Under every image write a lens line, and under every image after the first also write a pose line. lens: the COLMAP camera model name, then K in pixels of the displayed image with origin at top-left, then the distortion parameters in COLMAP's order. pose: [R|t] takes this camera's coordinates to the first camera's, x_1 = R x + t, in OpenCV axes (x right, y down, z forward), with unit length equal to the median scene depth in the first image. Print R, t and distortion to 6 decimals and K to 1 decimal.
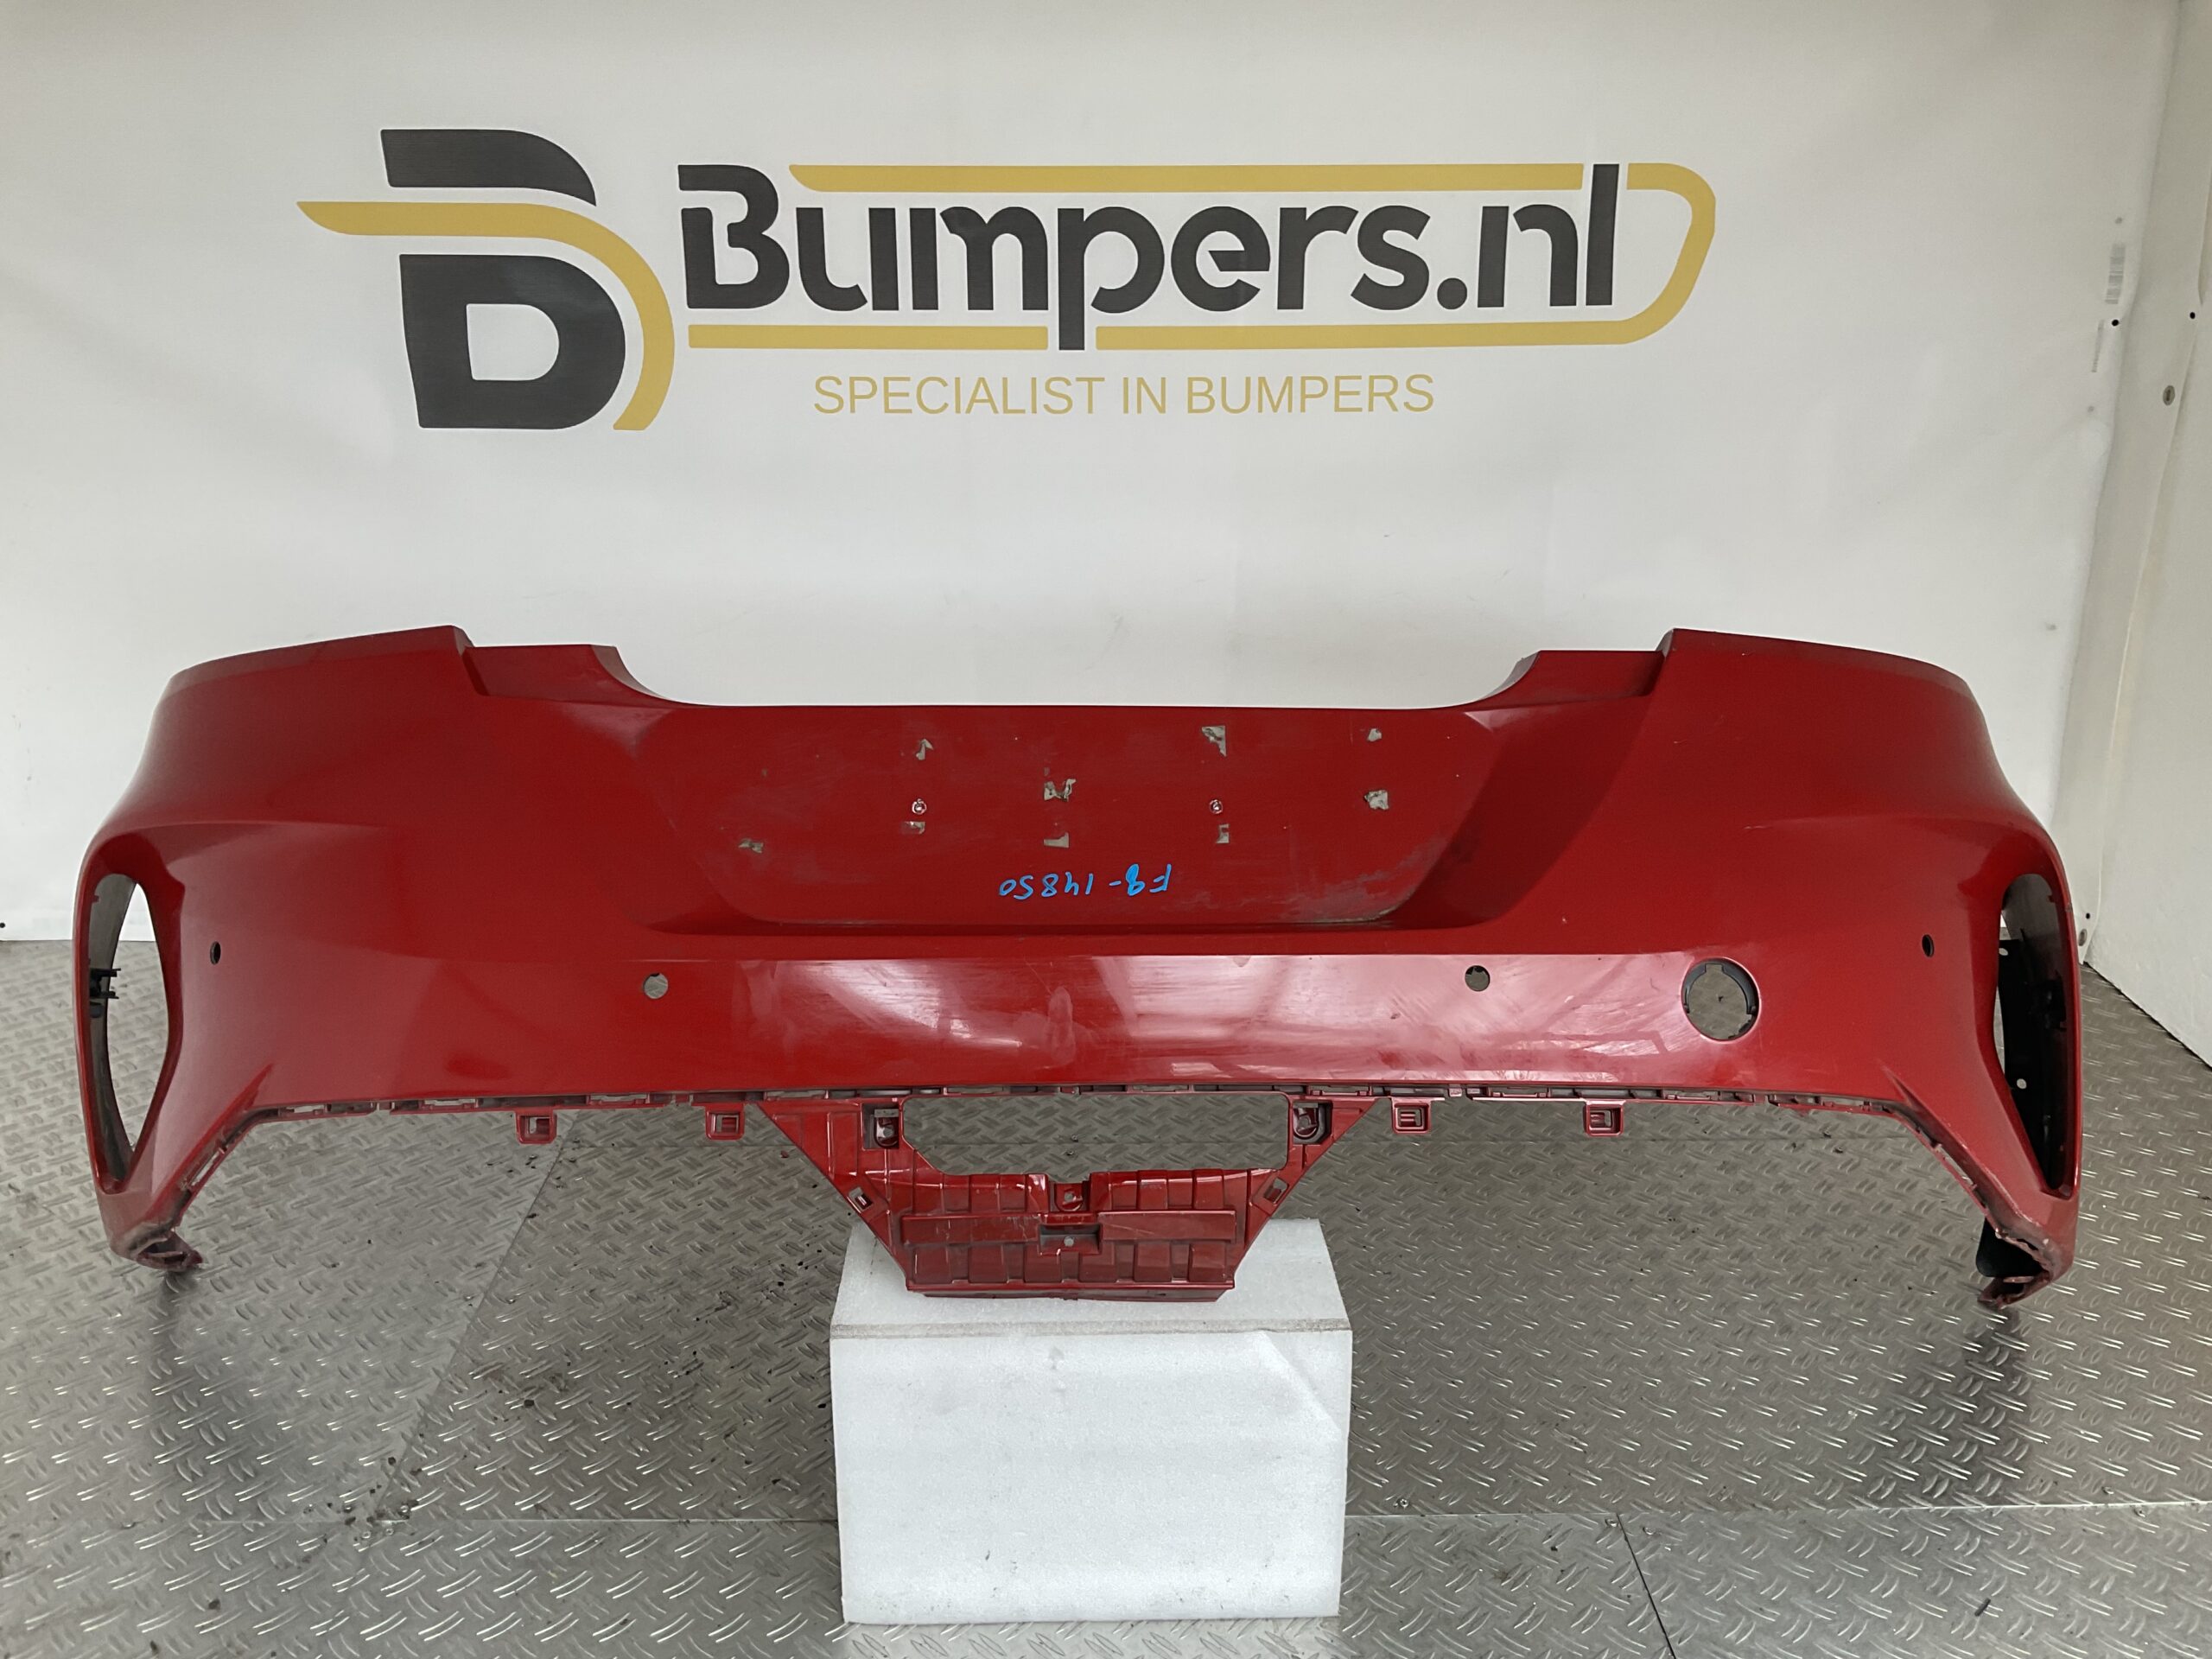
lens RADIAL K [[1829.1, 0, 1086.1], [0, 1829.1, 828.2], [0, 0, 1]] dist [0.072448, -0.134171]
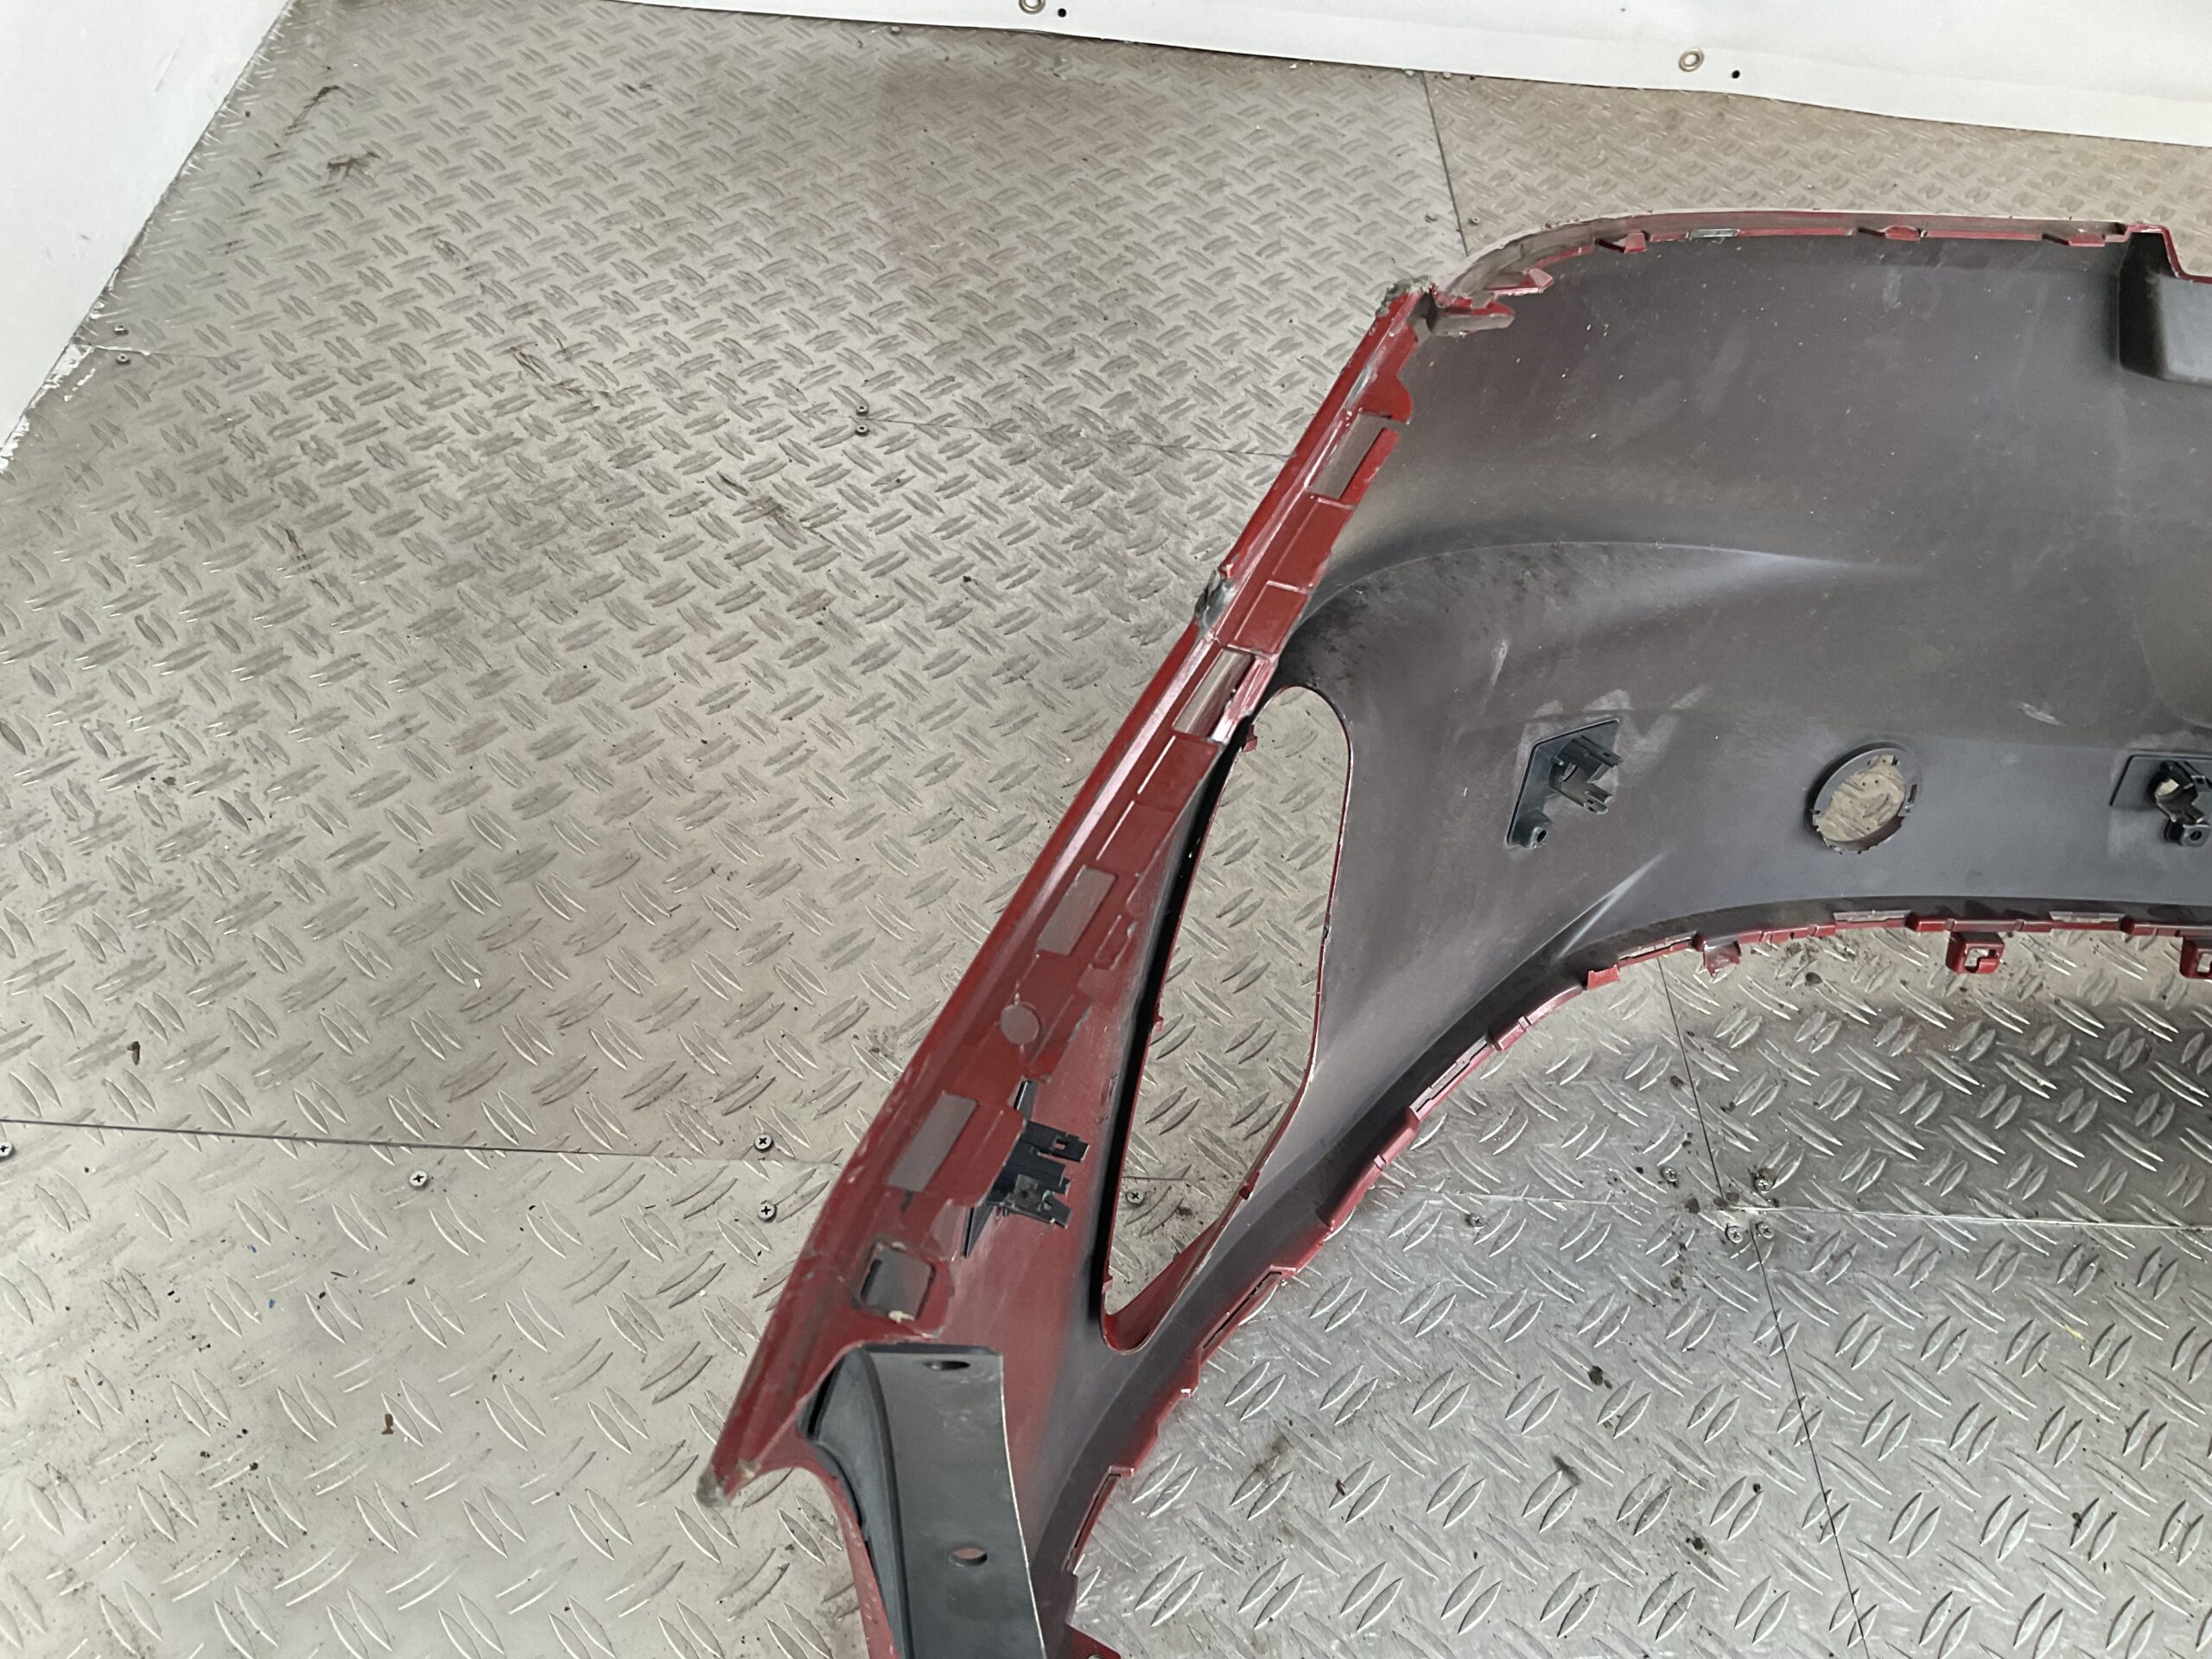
lens RADIAL K [[1829.1, 0, 1094.3], [0, 1829.1, 832.8], [0, 0, 1]] dist [0.072448, -0.134171]
pose [[0.994524, 0.069108, 0.078396, -0.418702], [-0.098125, 0.875618, 0.472931, -0.004480], [-0.035962, -0.478034, 0.877605, 0.334548]]
